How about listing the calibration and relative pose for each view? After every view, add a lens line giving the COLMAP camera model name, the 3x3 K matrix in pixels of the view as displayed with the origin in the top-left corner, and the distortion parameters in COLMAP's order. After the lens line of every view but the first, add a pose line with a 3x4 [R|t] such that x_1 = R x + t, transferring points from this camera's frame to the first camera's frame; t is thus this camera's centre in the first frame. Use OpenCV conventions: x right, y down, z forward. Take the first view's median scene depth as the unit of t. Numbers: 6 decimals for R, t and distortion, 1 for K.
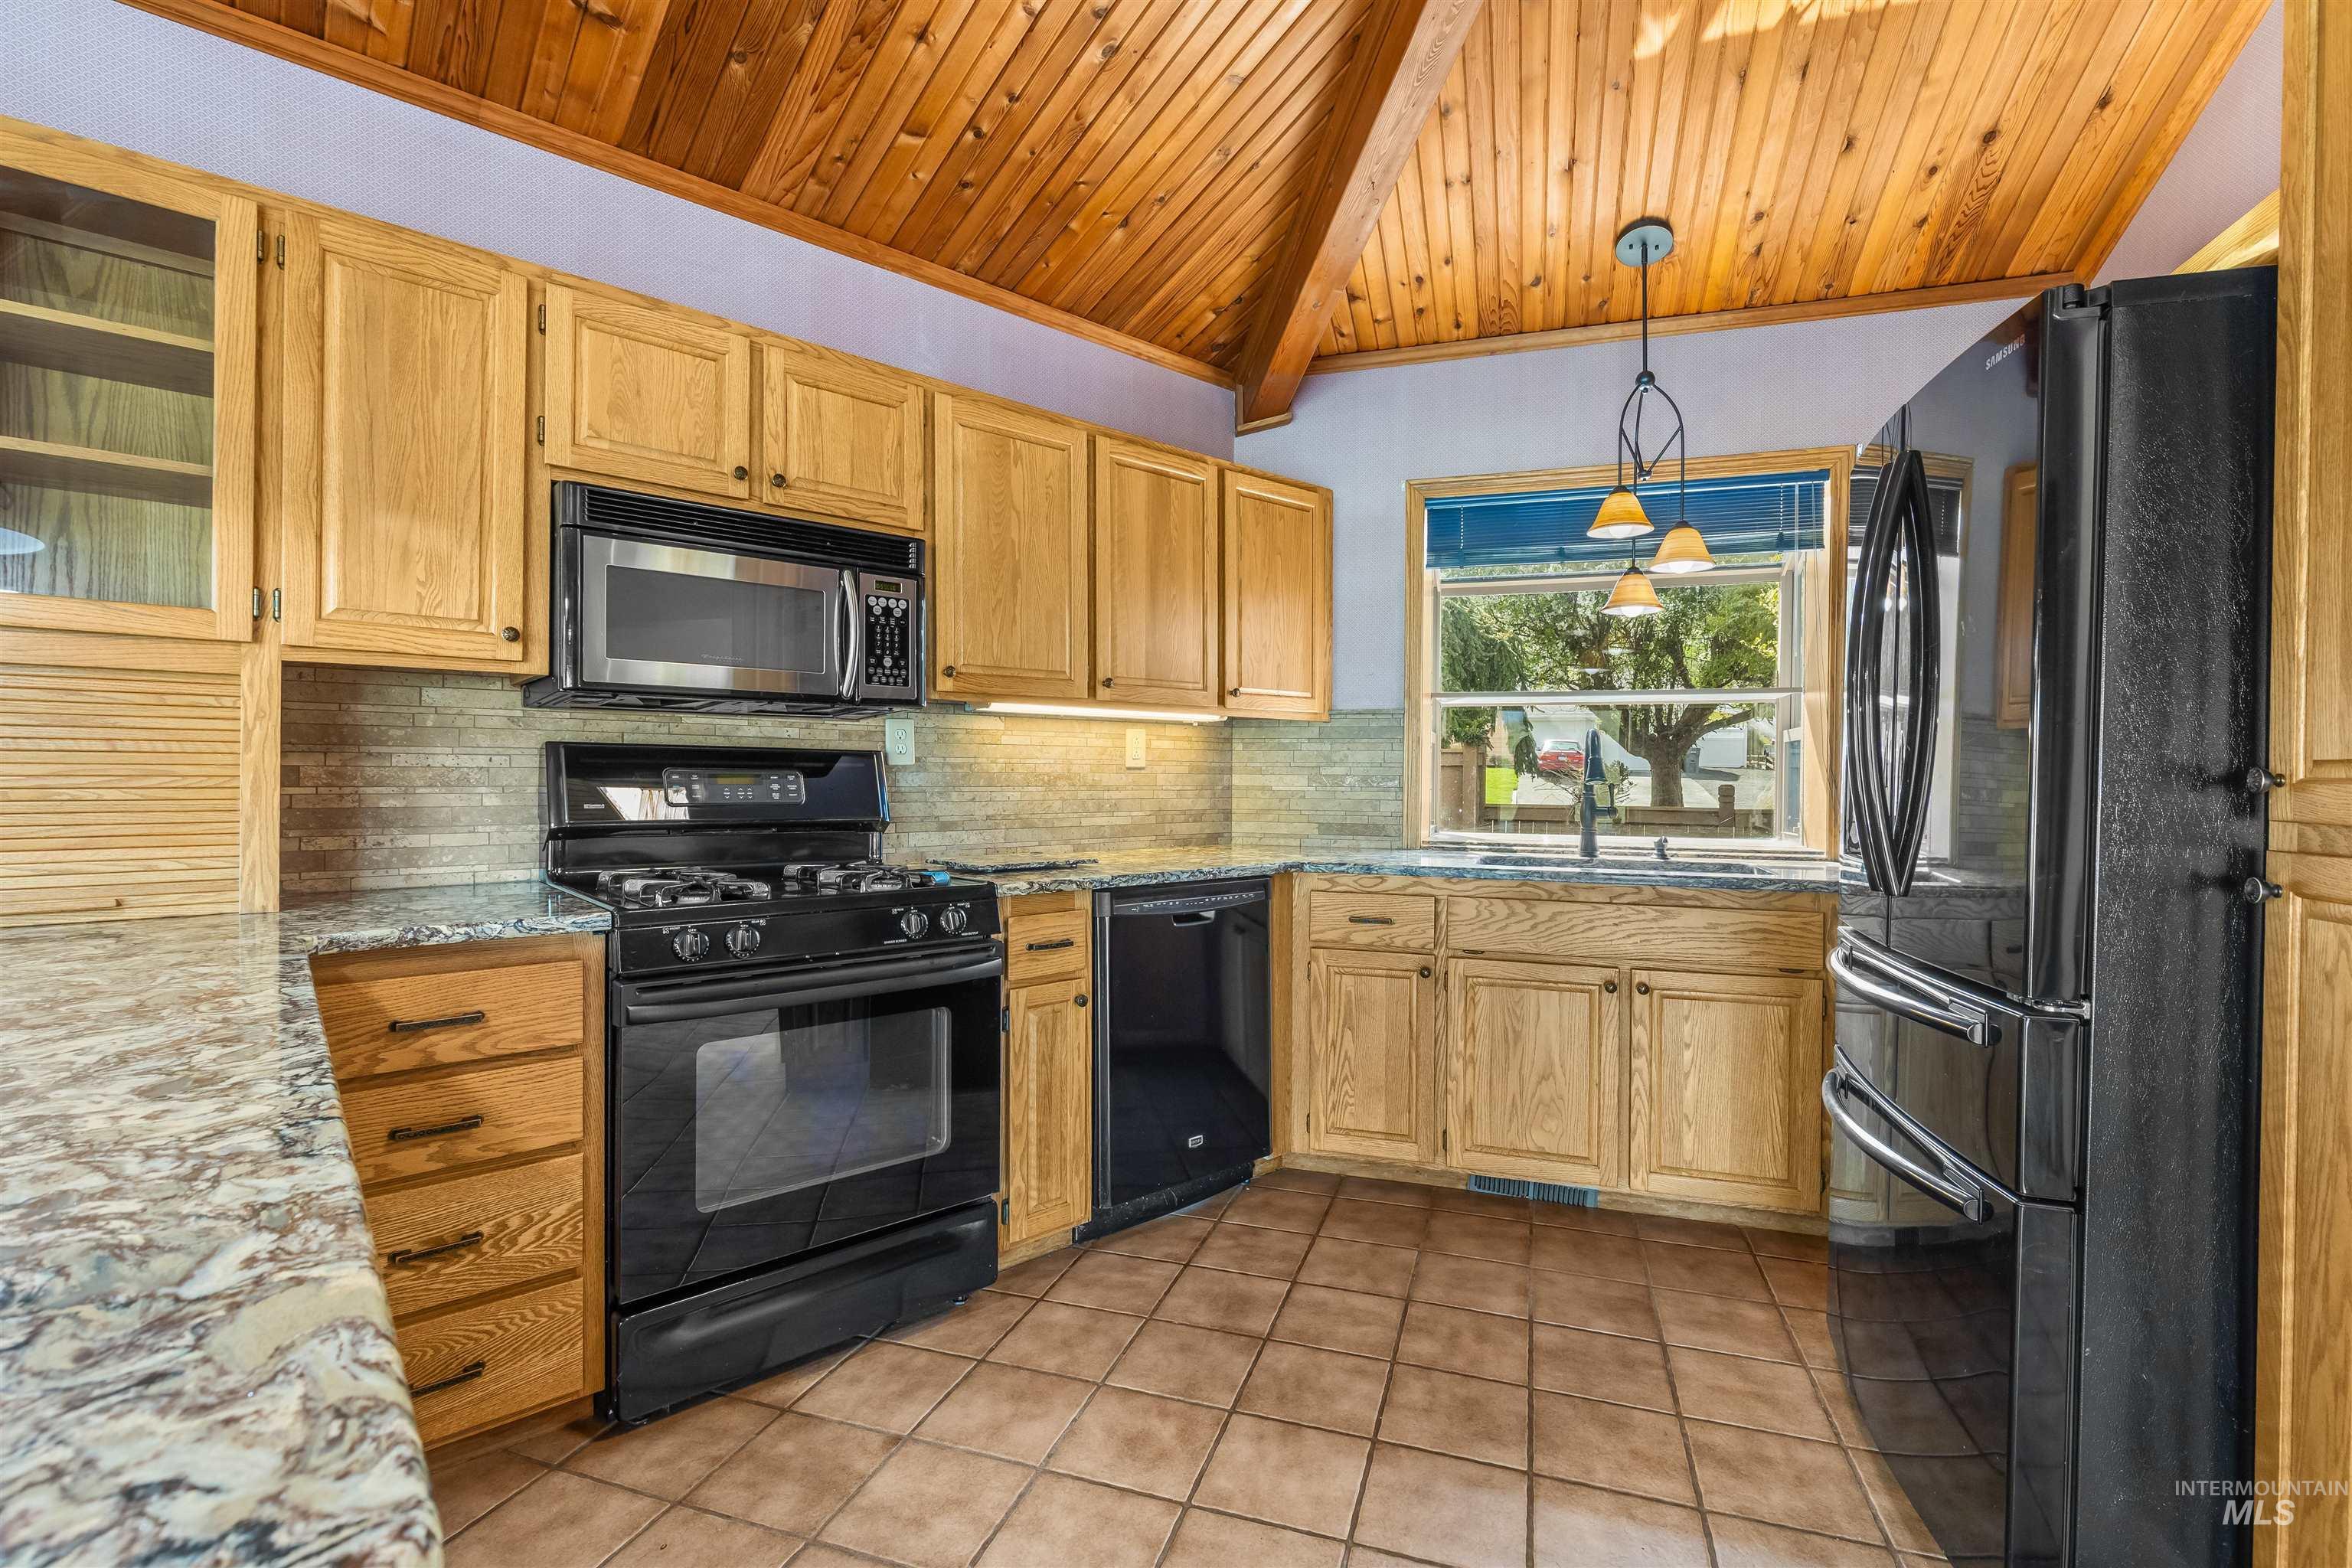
lens RADIAL K [[1046.8, 0, 1180.3], [0, 1046.8, 779.3], [0, 0, 1]] dist [-0.001181, 0.000081]
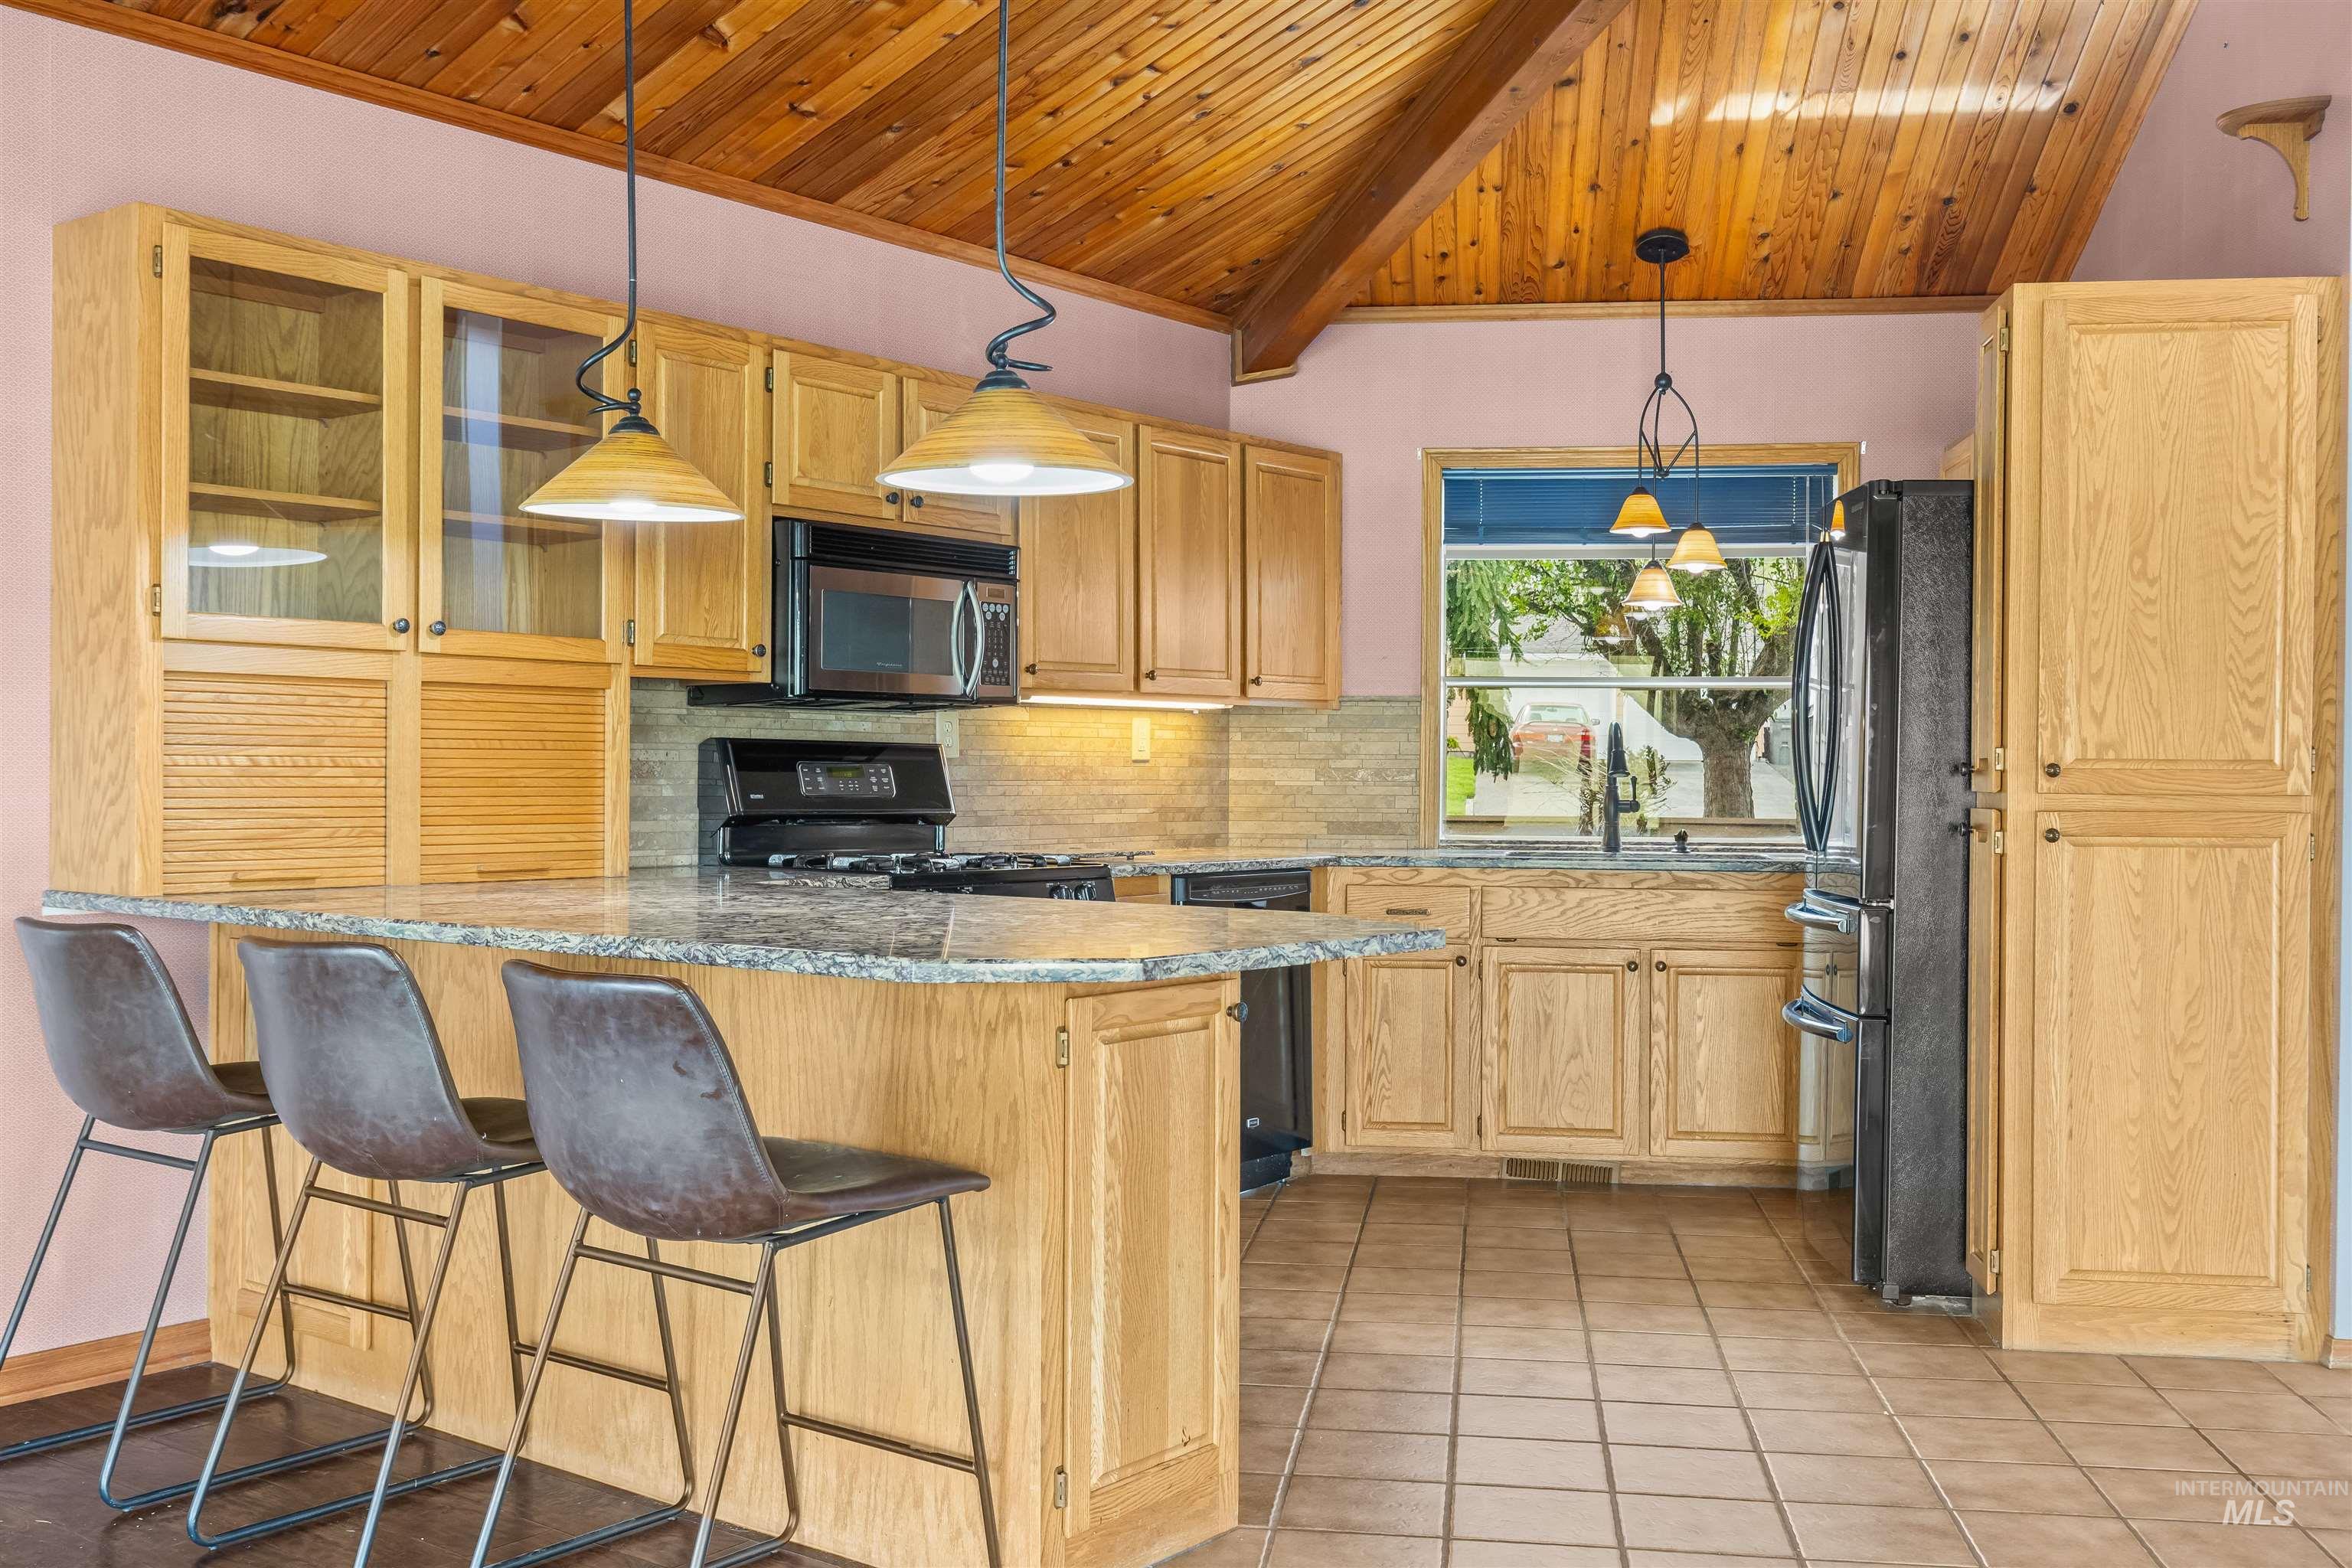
lens RADIAL K [[2250.7, 0, 1172.9], [0, 2250.7, 770.0], [0, 0, 1]] dist [-0.007532, 0.000000]
pose [[0.983019, -0.001069, 0.183501, -0.434836], [0.001904, 0.999989, -0.004374, 0.006821], [-0.183494, 0.004650, 0.983010, -1.082030]]
